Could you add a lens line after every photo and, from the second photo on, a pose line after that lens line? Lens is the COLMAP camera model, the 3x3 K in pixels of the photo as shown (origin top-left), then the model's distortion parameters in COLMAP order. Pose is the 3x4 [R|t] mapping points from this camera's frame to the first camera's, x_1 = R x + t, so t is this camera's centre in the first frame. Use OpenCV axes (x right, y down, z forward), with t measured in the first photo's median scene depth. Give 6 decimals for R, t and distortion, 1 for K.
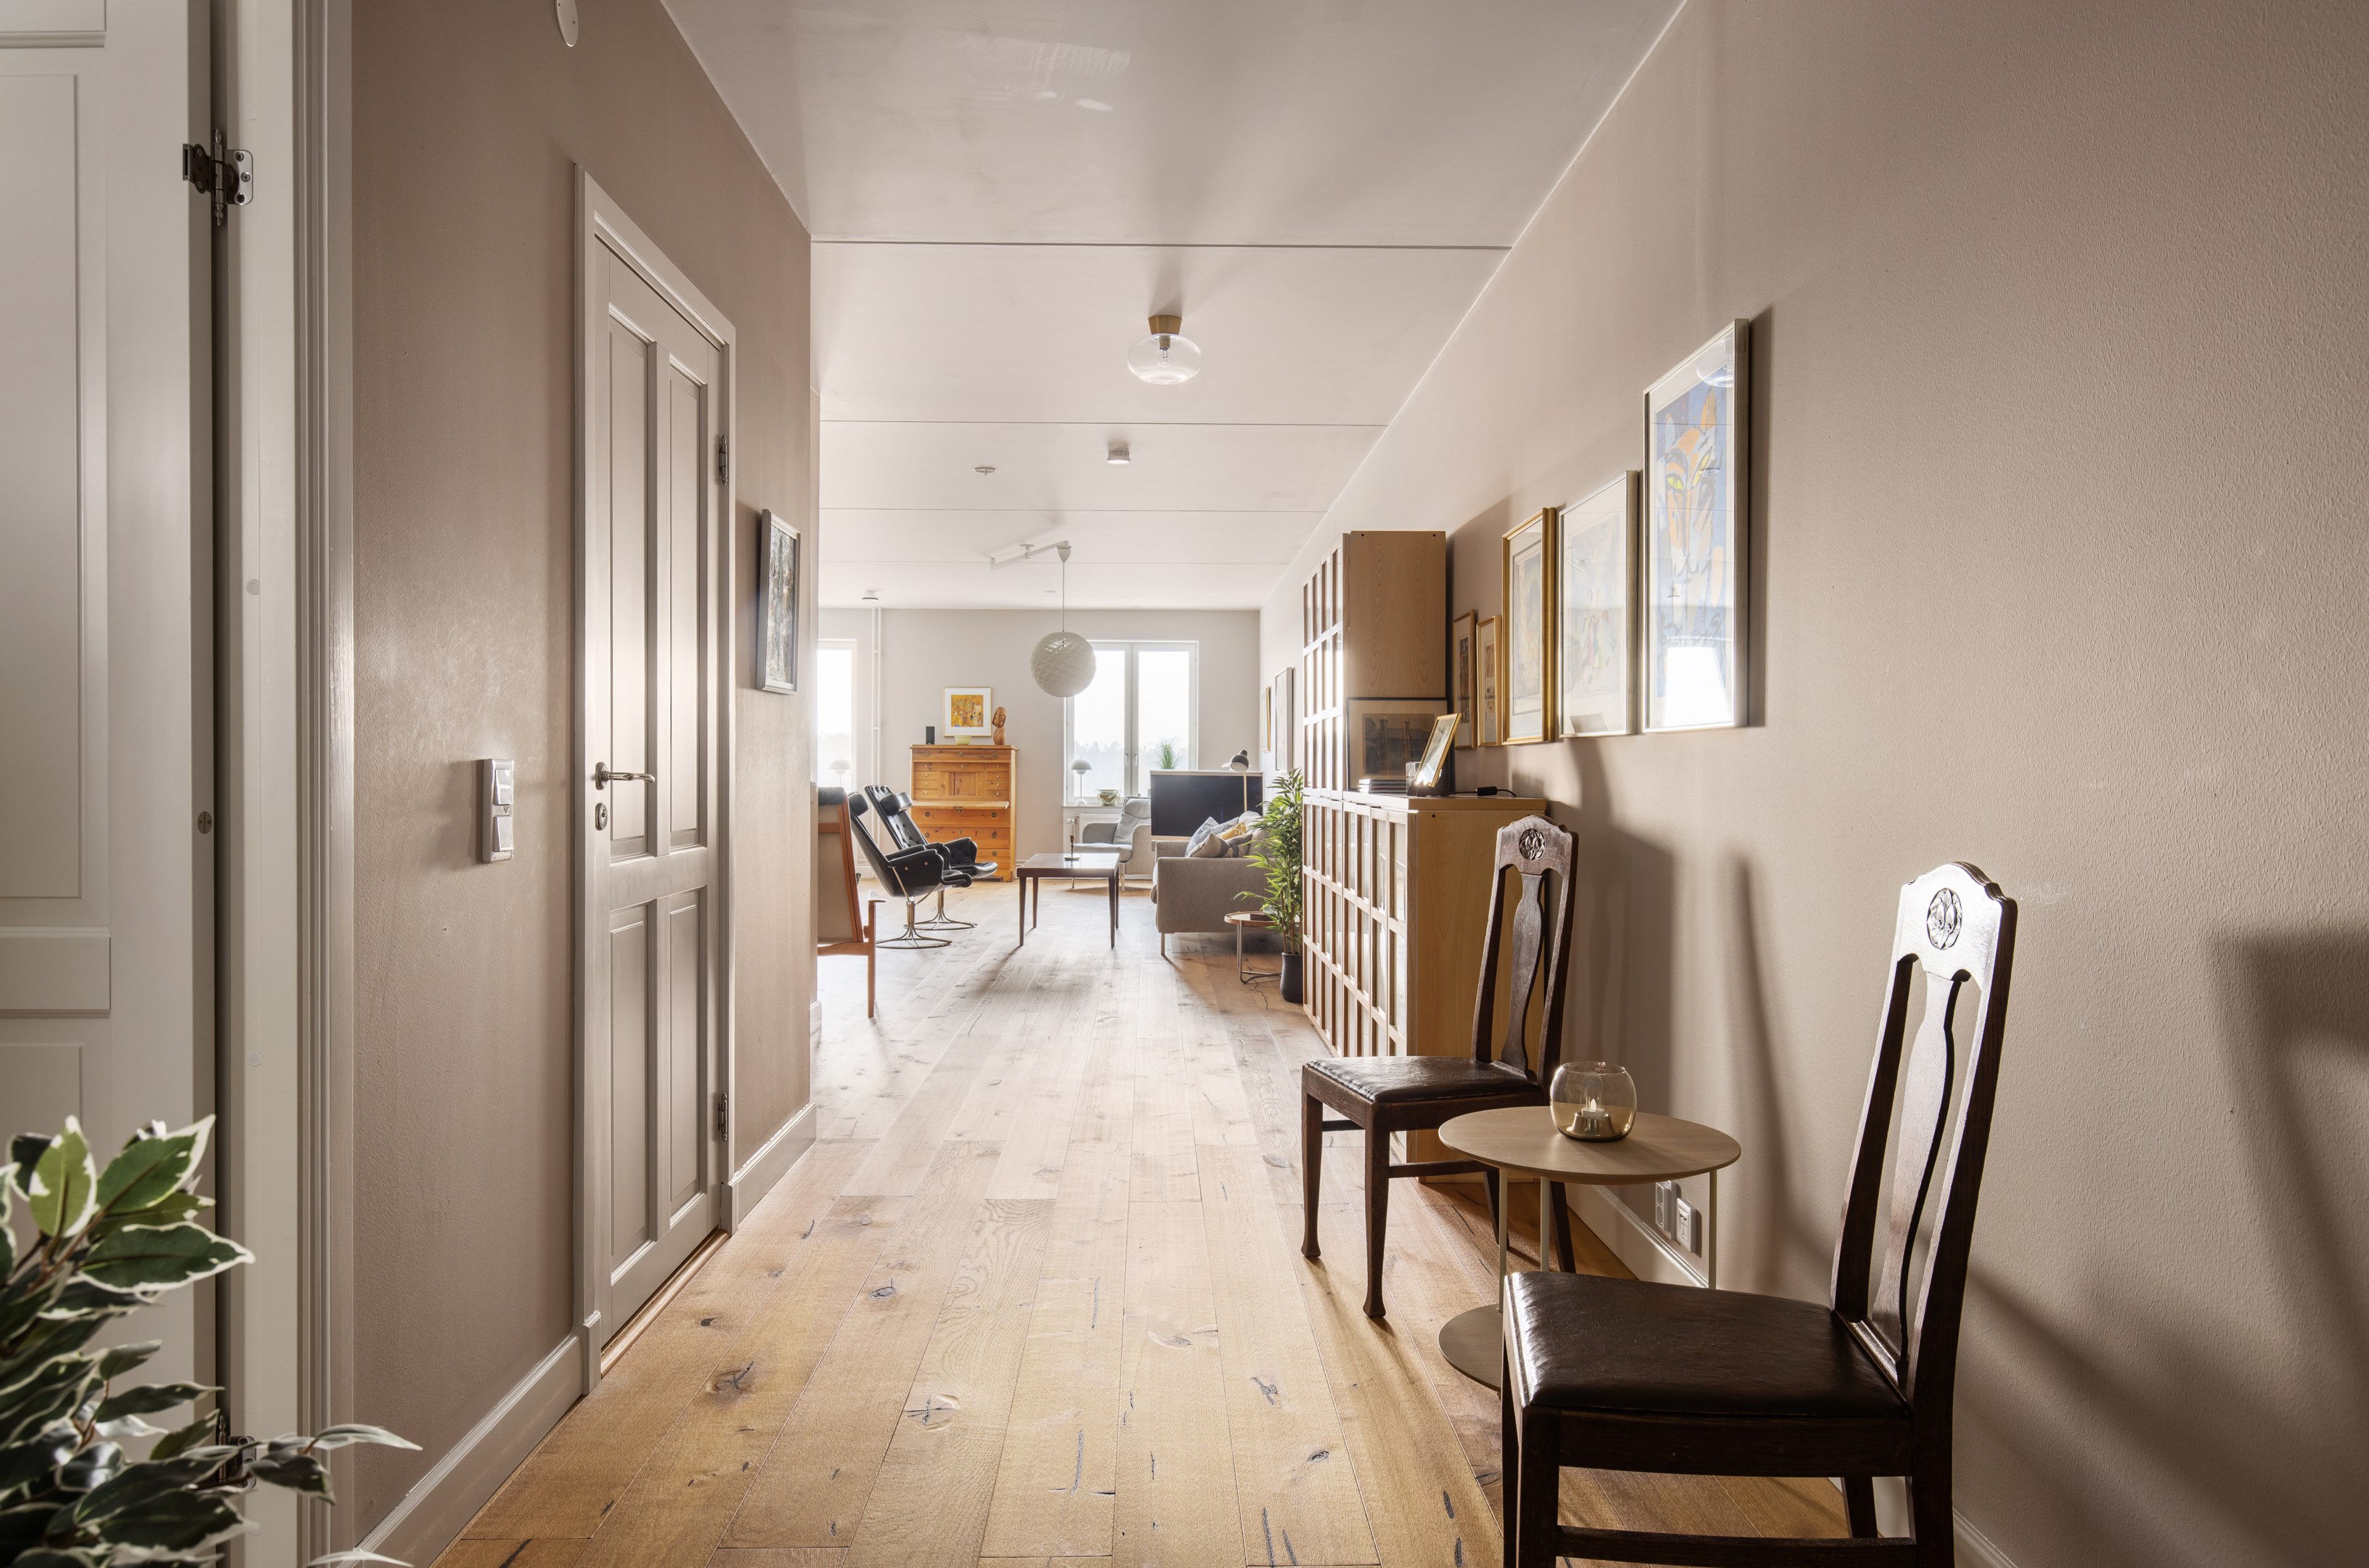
lens RADIAL K [[1543.2, 0, 1176.0], [0, 1543.2, 742.7], [0, 0, 1]] dist [0.003679, 0.003324]
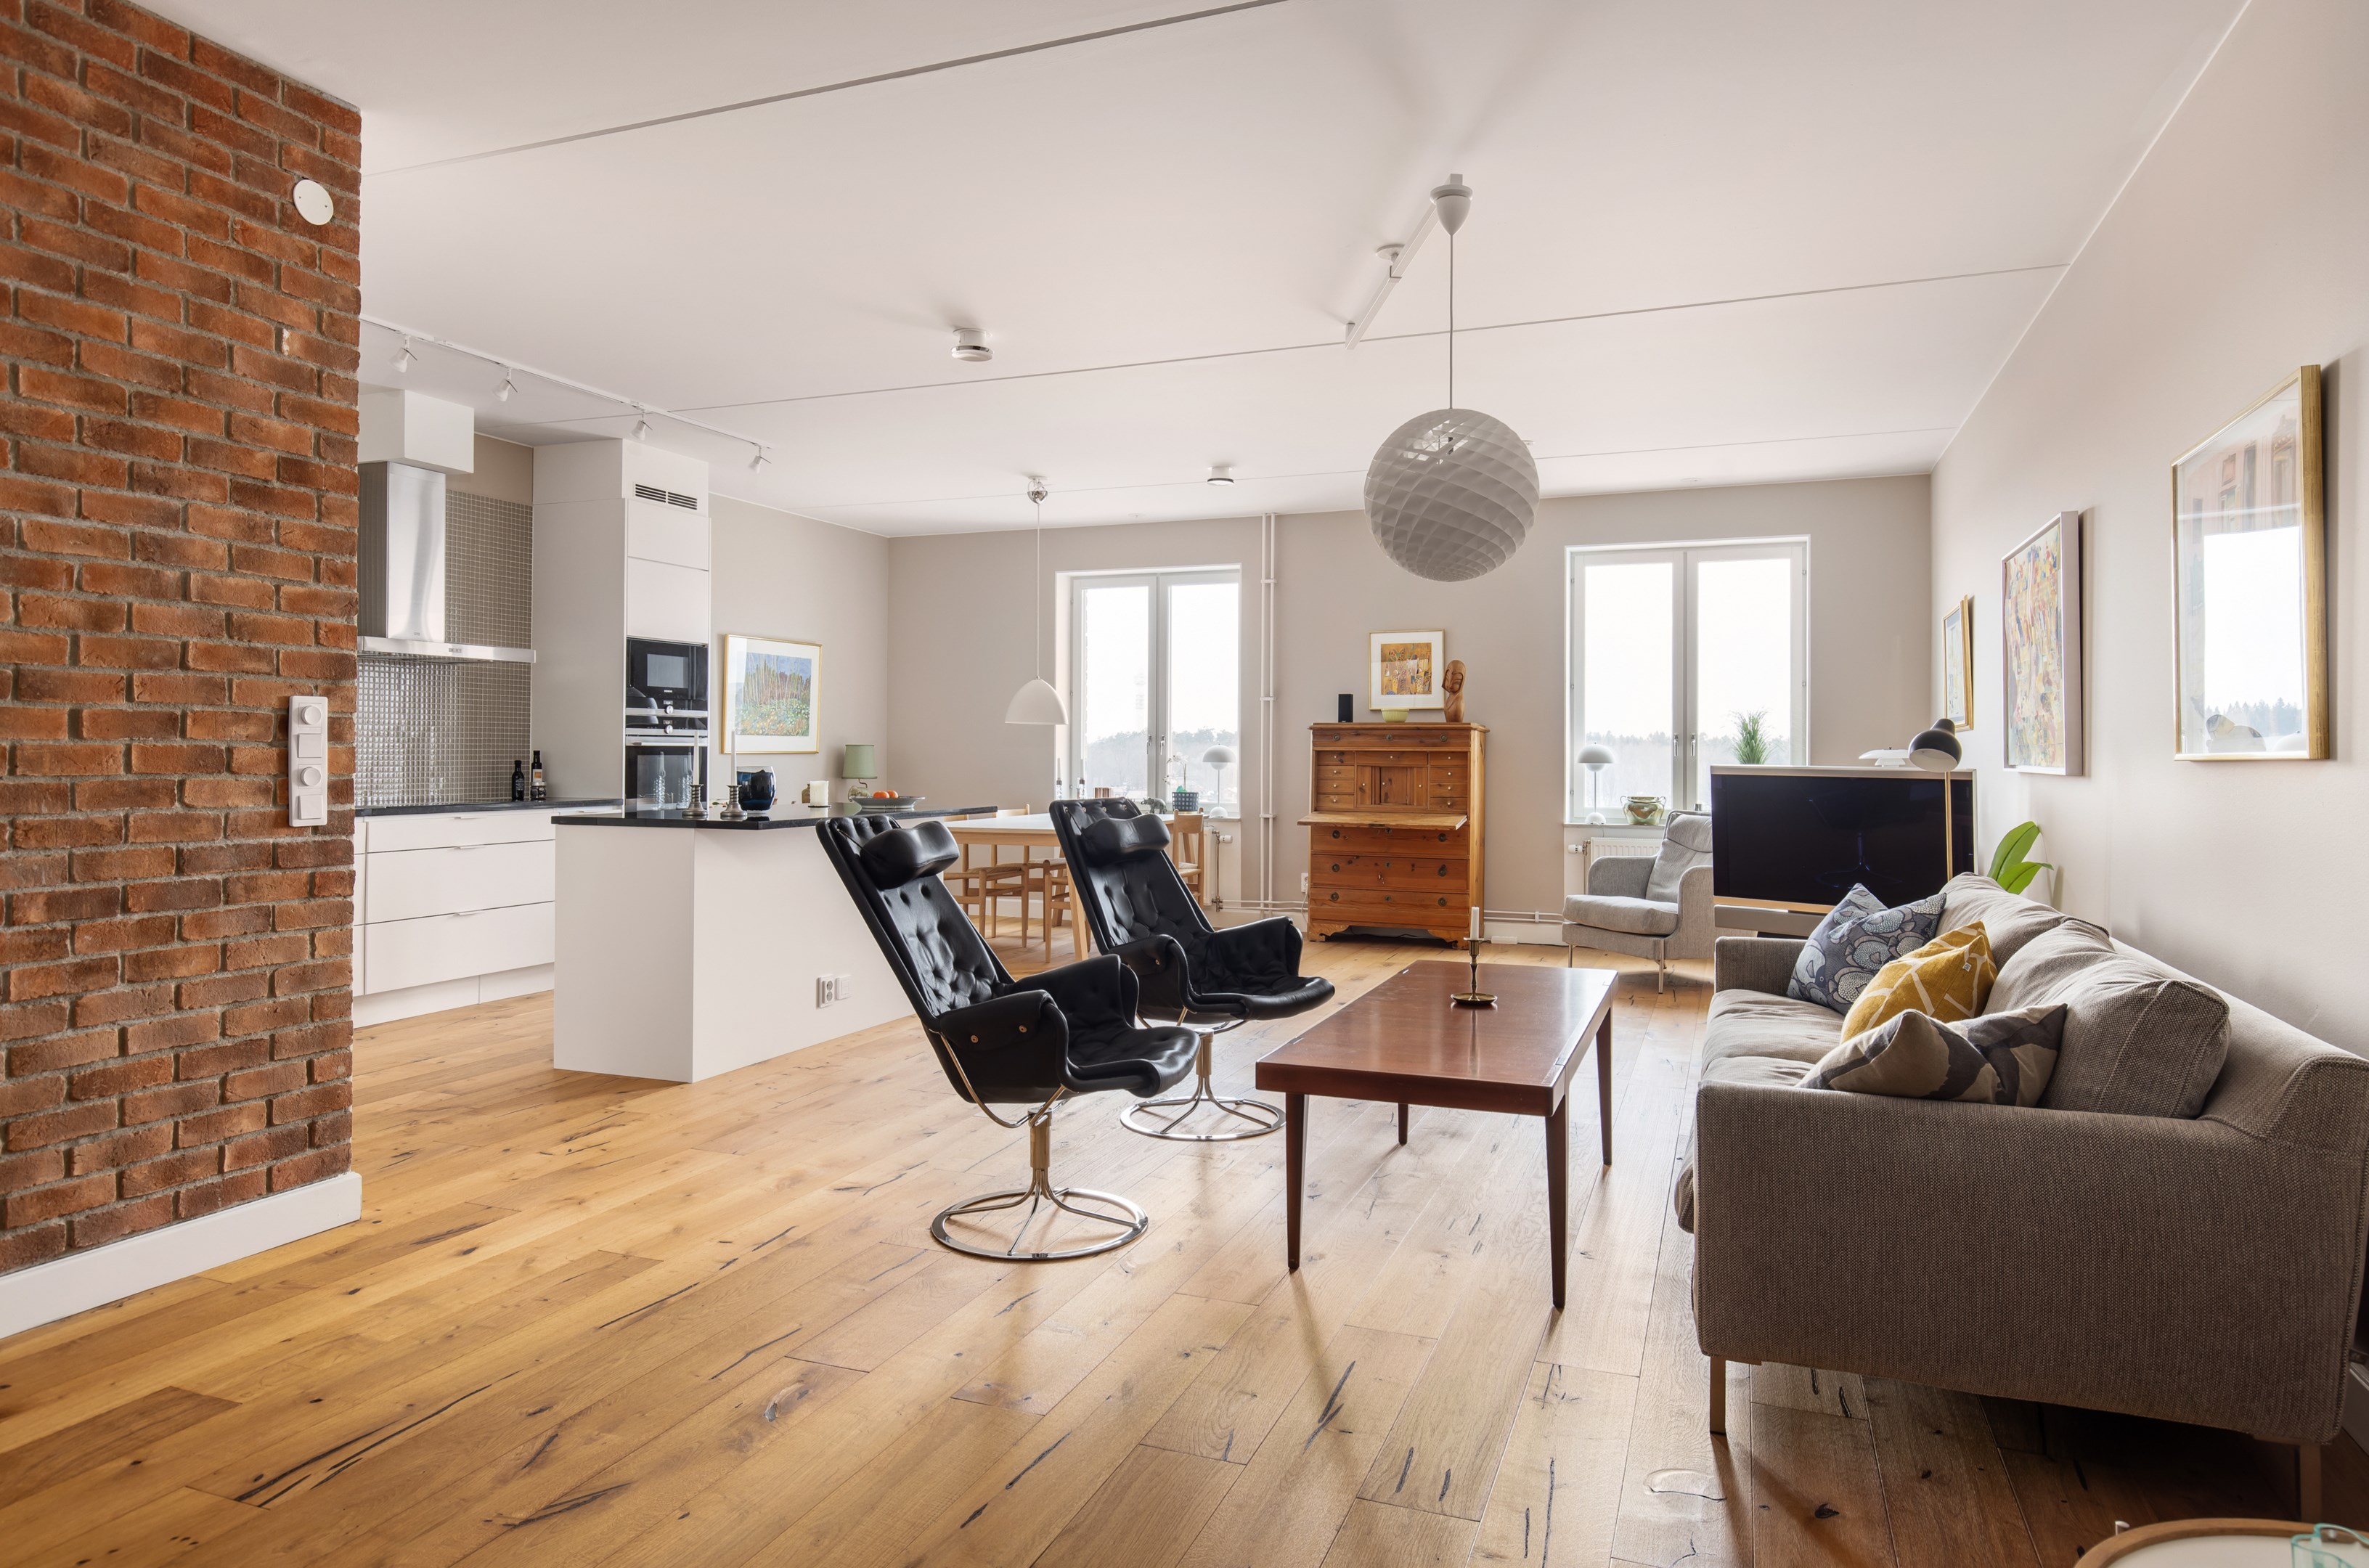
lens RADIAL K [[1459.9, 0, 1174.5], [0, 1459.9, 740.2], [0, 0, 1]] dist [0.020182, 0.000319]
pose [[0.926700, -0.003310, -0.375788, 0.000522], [0.004514, 0.999987, 0.002322, 0.006715], [0.375776, -0.003848, 0.926703, 0.424704]]
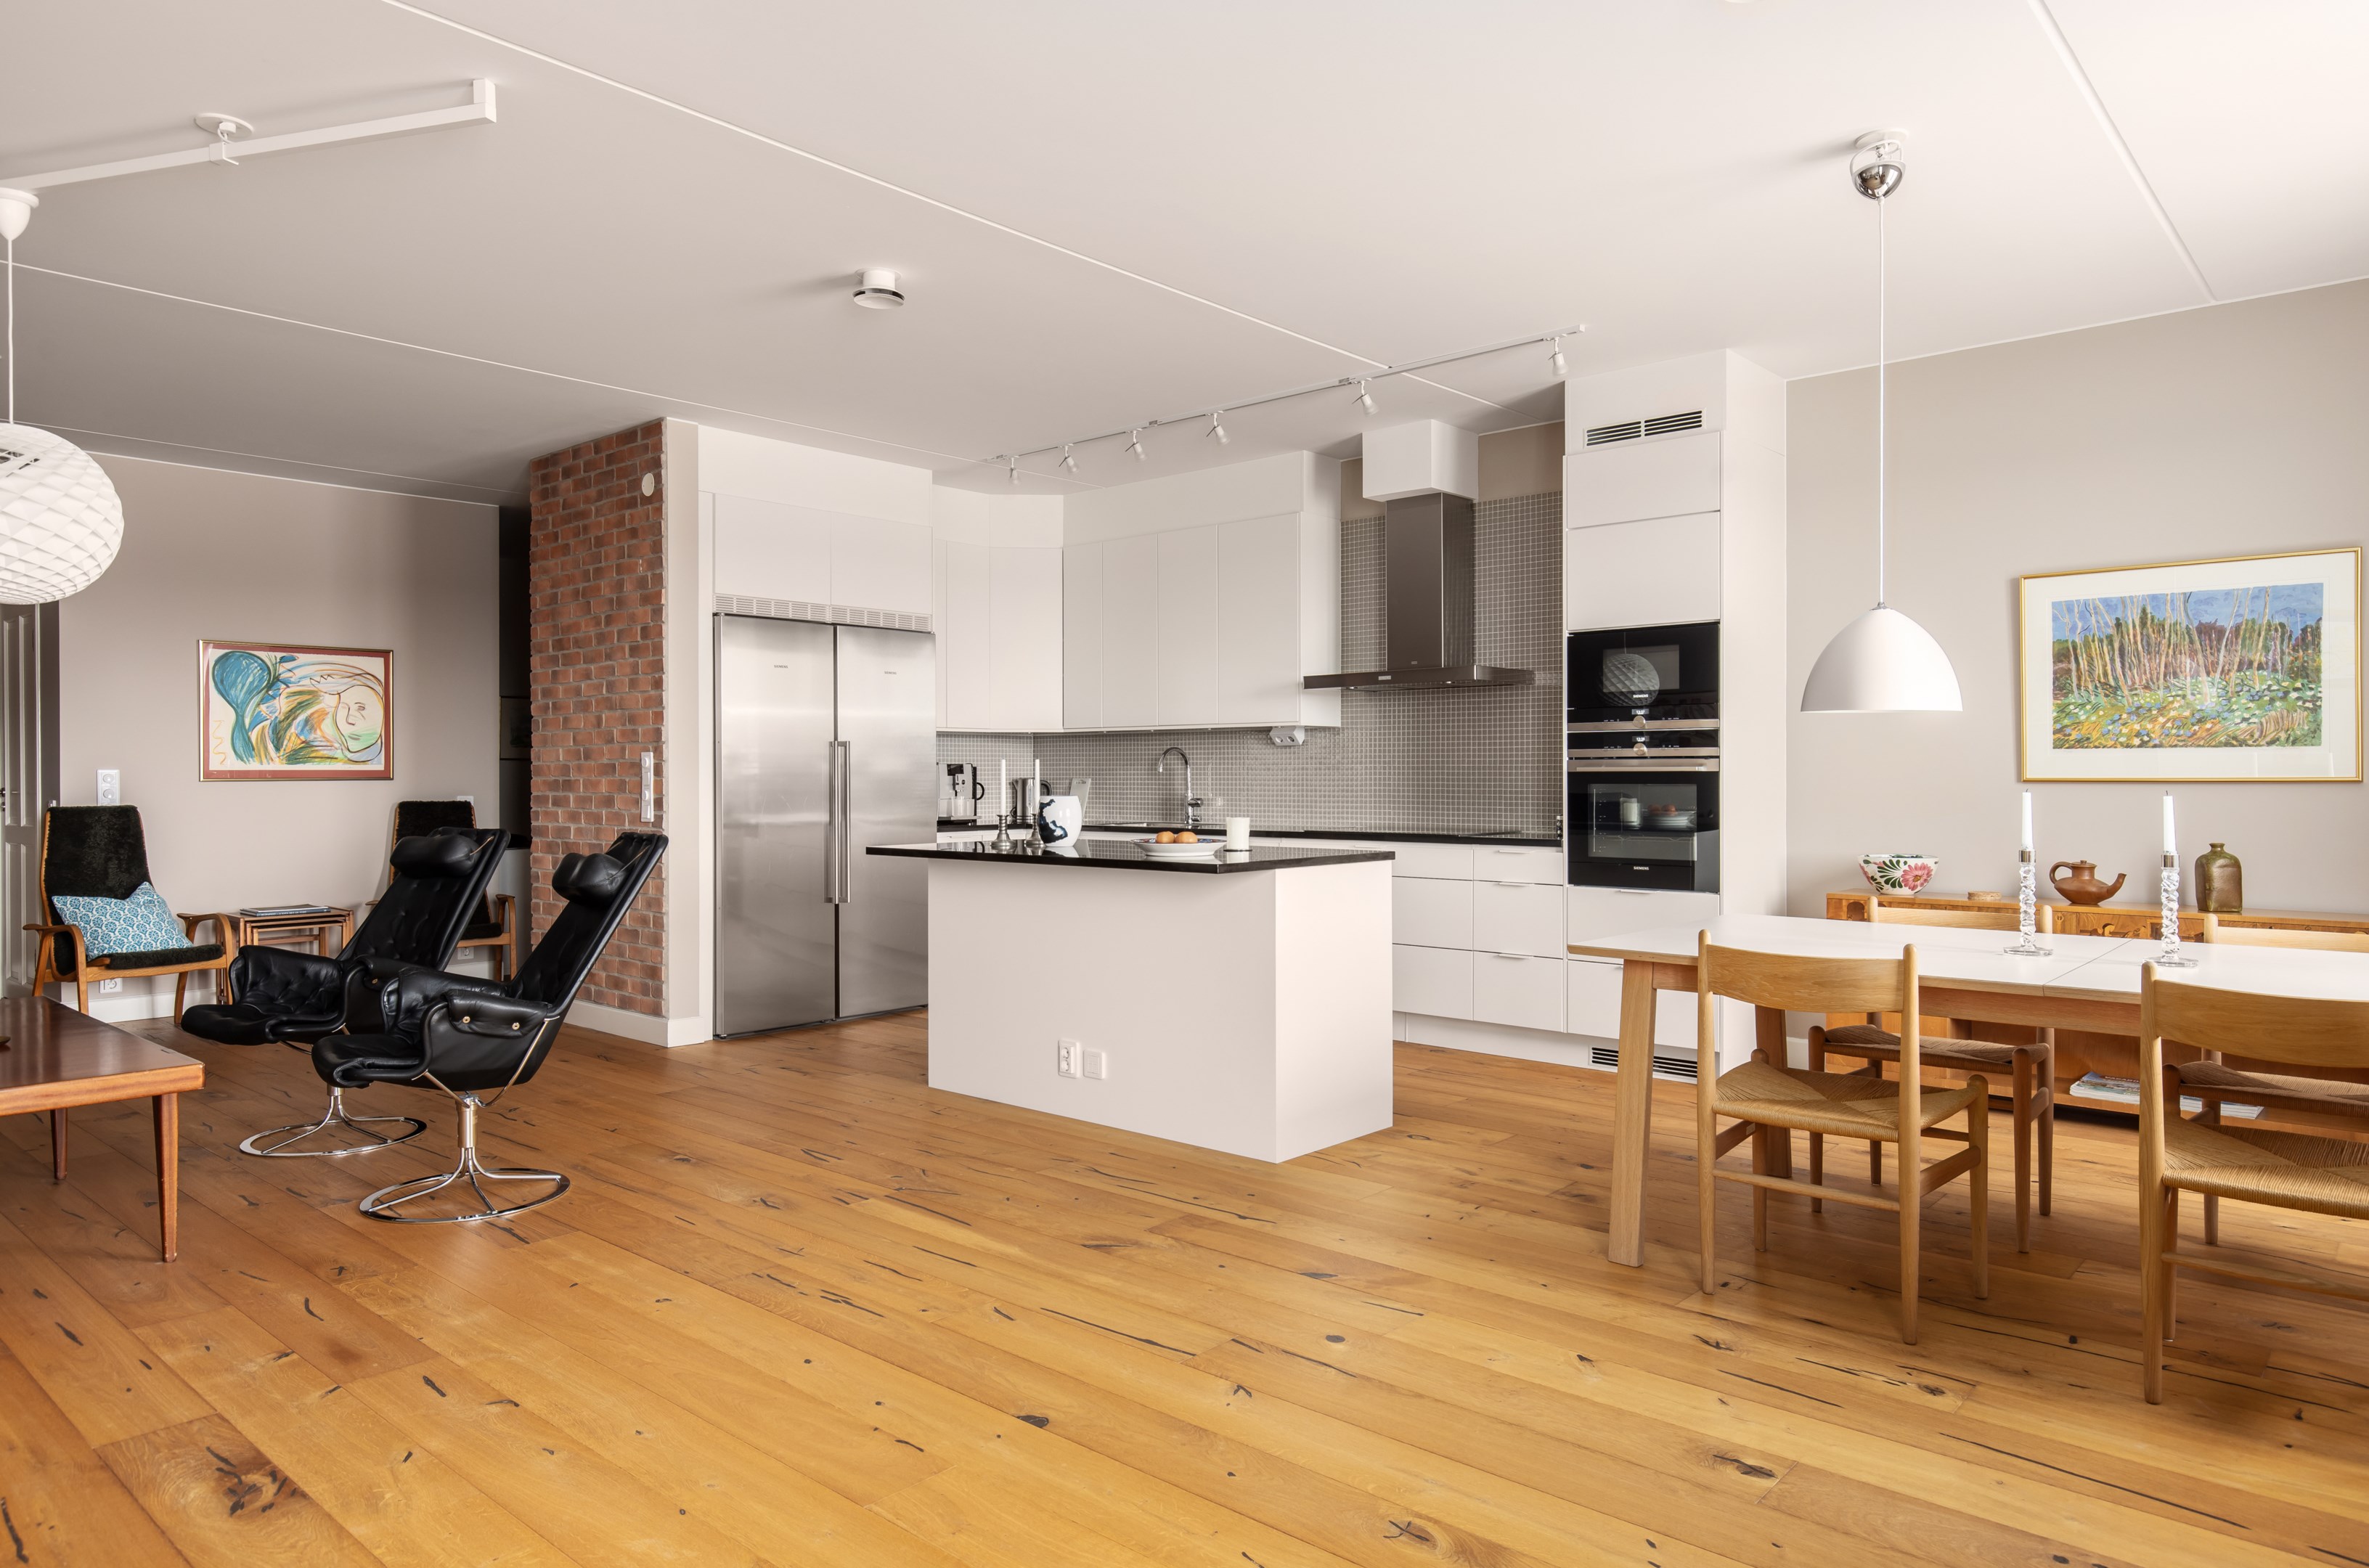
lens RADIAL K [[1472.1, 0, 1184.5], [0, 1472.1, 784.0], [0, 0, 1]] dist [-0.001171, -0.000440]
pose [[-0.677263, 0.001830, -0.735739, -0.002156], [0.009549, 0.999935, -0.006302, 0.013361], [0.735679, -0.011294, -0.677236, 0.990368]]
